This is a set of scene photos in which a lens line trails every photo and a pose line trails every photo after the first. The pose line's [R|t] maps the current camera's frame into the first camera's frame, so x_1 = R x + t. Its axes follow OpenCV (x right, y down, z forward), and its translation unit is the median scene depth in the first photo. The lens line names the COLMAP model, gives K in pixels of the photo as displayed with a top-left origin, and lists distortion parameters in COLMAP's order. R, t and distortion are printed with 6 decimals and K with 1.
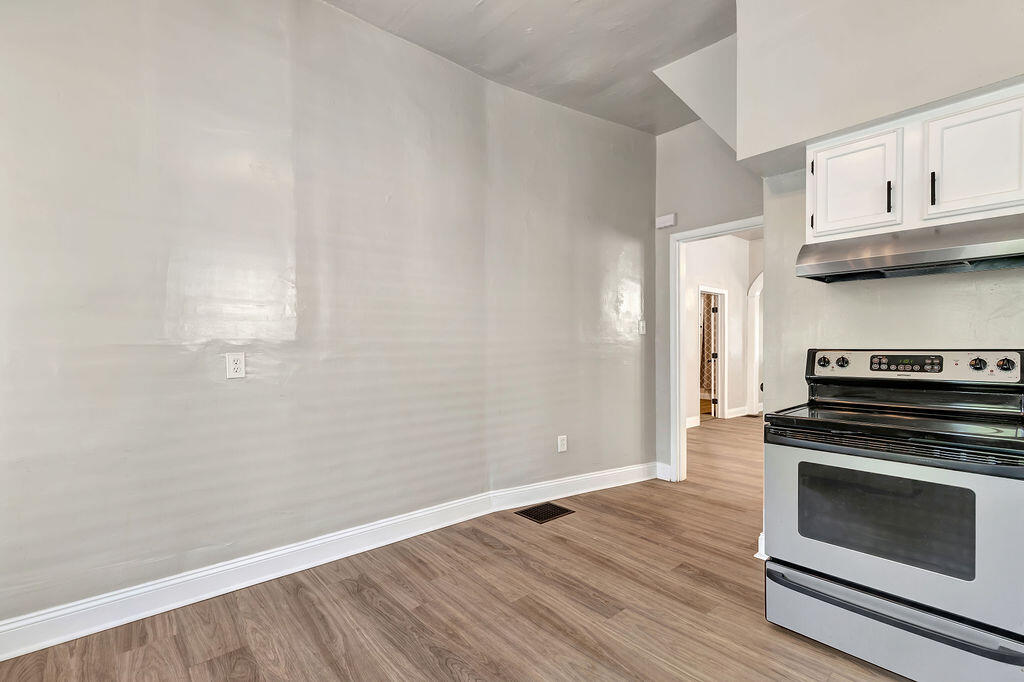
lens RADIAL K [[466.2, 0, 509.1], [0, 466.2, 346.1], [0, 0, 1]] dist [0.002545, -0.001640]
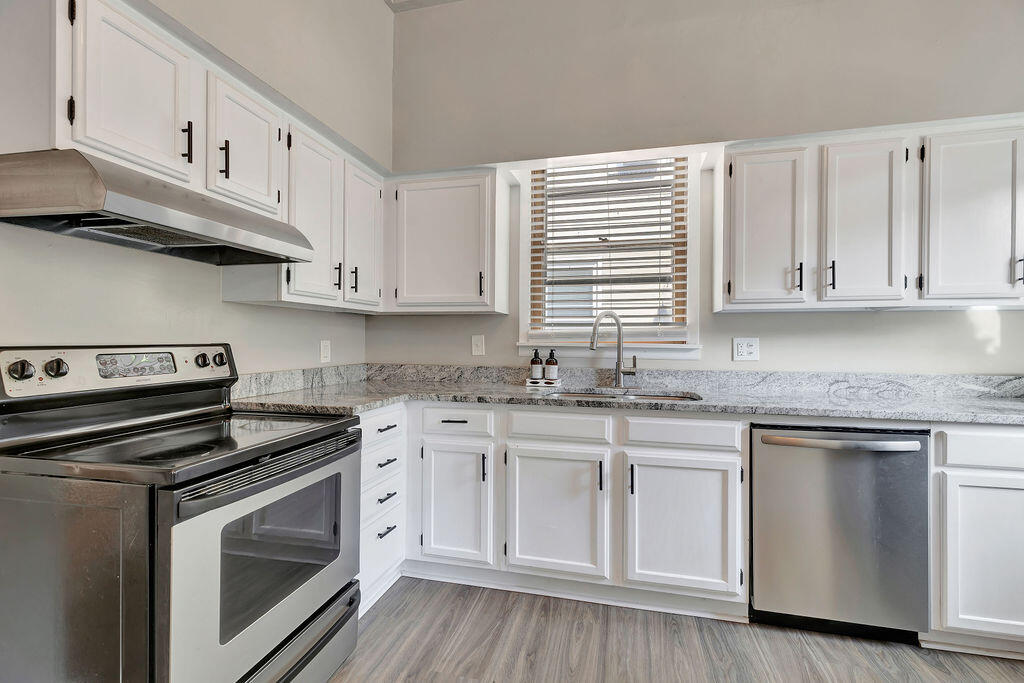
lens RADIAL K [[463.2, 0, 515.5], [0, 463.2, 342.2], [0, 0, 1]] dist [0.004758, -0.000904]
pose [[-0.592670, 0.000655, 0.805445, -0.087118], [0.003454, 0.999993, 0.001728, 0.003123], [-0.805438, 0.003806, -0.592668, 0.875774]]
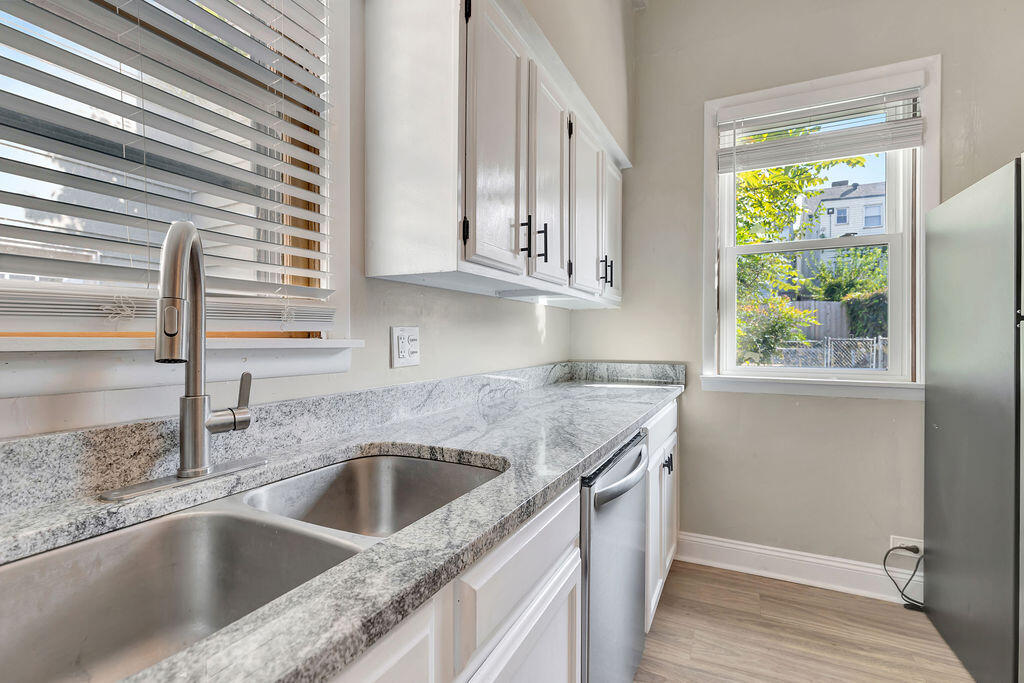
lens RADIAL K [[466.2, 0, 518.9], [0, 466.2, 343.6], [0, 0, 1]] dist [0.002545, -0.001640]
pose [[-0.907338, 0.009083, -0.420305, 0.593637], [0.001025, 0.999811, 0.019395, 0.007696], [0.420402, 0.017167, -0.907176, 0.431006]]
